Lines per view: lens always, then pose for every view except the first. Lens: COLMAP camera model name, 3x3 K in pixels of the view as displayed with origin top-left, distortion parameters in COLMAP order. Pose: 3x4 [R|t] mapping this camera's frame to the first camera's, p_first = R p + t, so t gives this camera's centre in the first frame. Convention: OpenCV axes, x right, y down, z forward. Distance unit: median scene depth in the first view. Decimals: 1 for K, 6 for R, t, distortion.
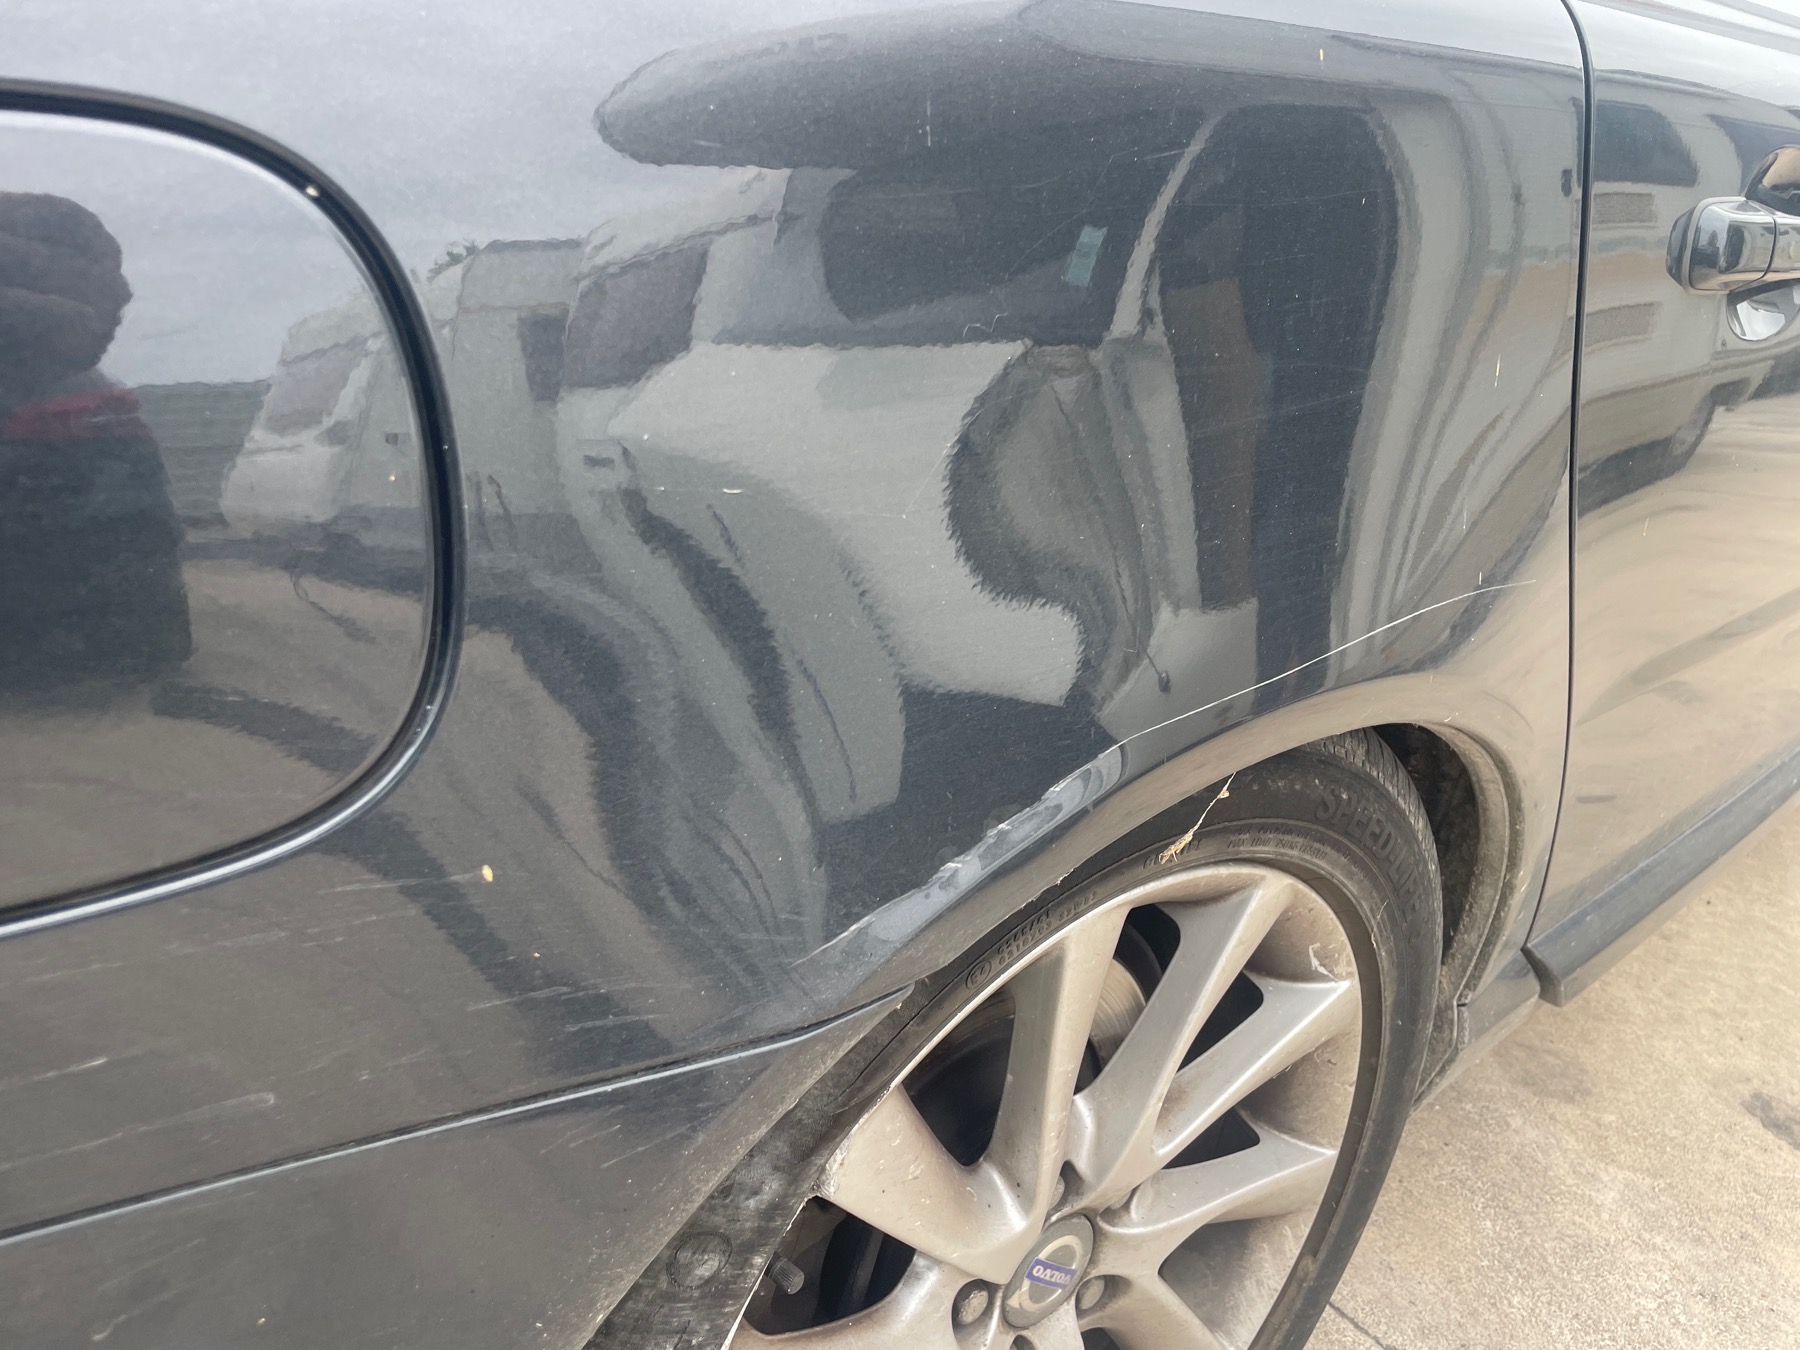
lens RADIAL K [[1346.6, 0, 893.3], [0, 1346.6, 682.8], [0, 0, 1]] dist [0.055605, -0.090120]
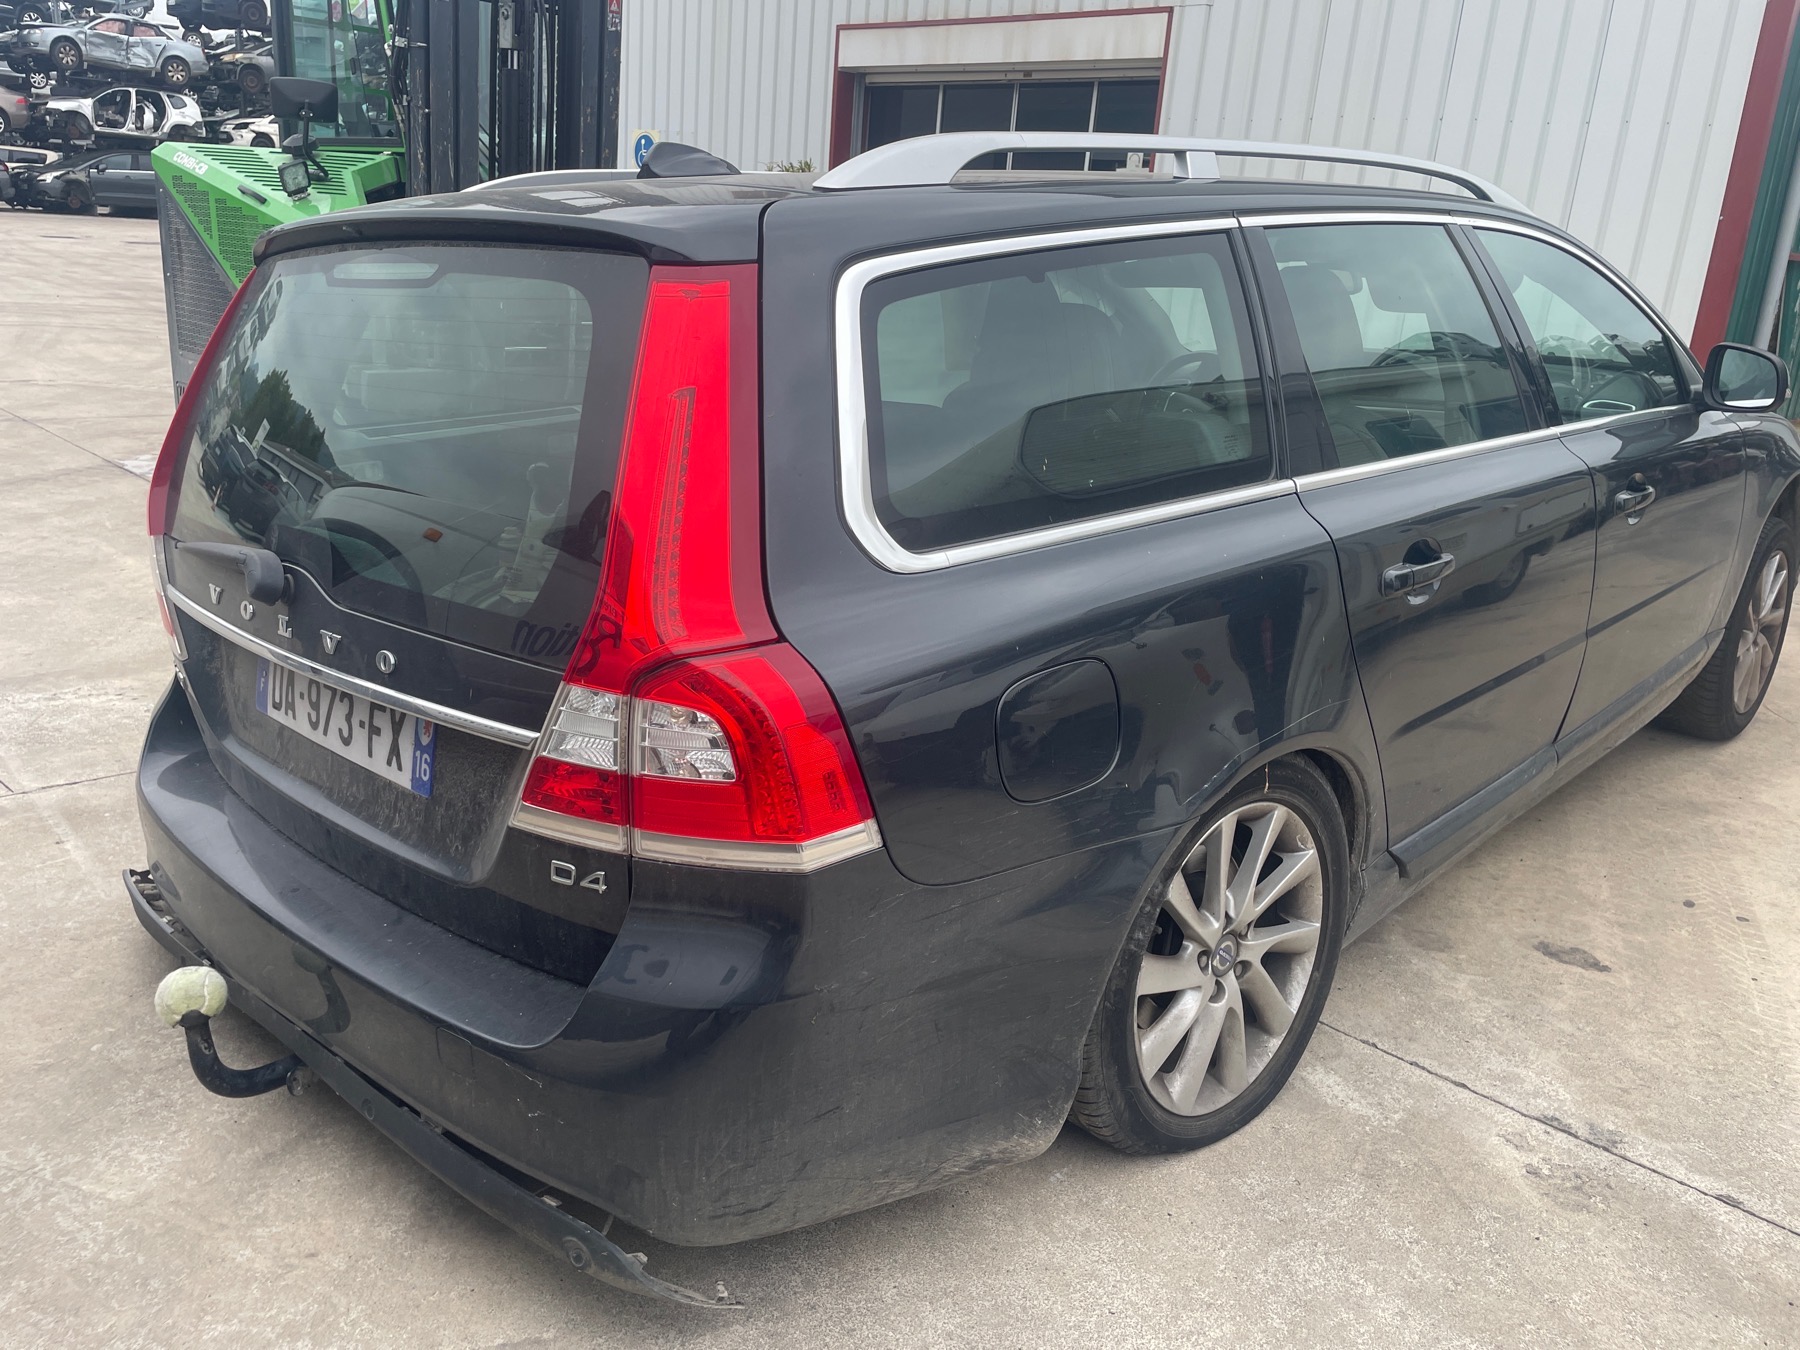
lens RADIAL K [[1367.6, 0, 897.1], [0, 1367.6, 691.7], [0, 0, 1]] dist [0.068693, -0.097770]
pose [[0.992298, -0.115561, 0.044607, -0.558456], [0.119942, 0.986343, -0.112877, 0.112565], [-0.030954, 0.117358, 0.992607, -1.693461]]
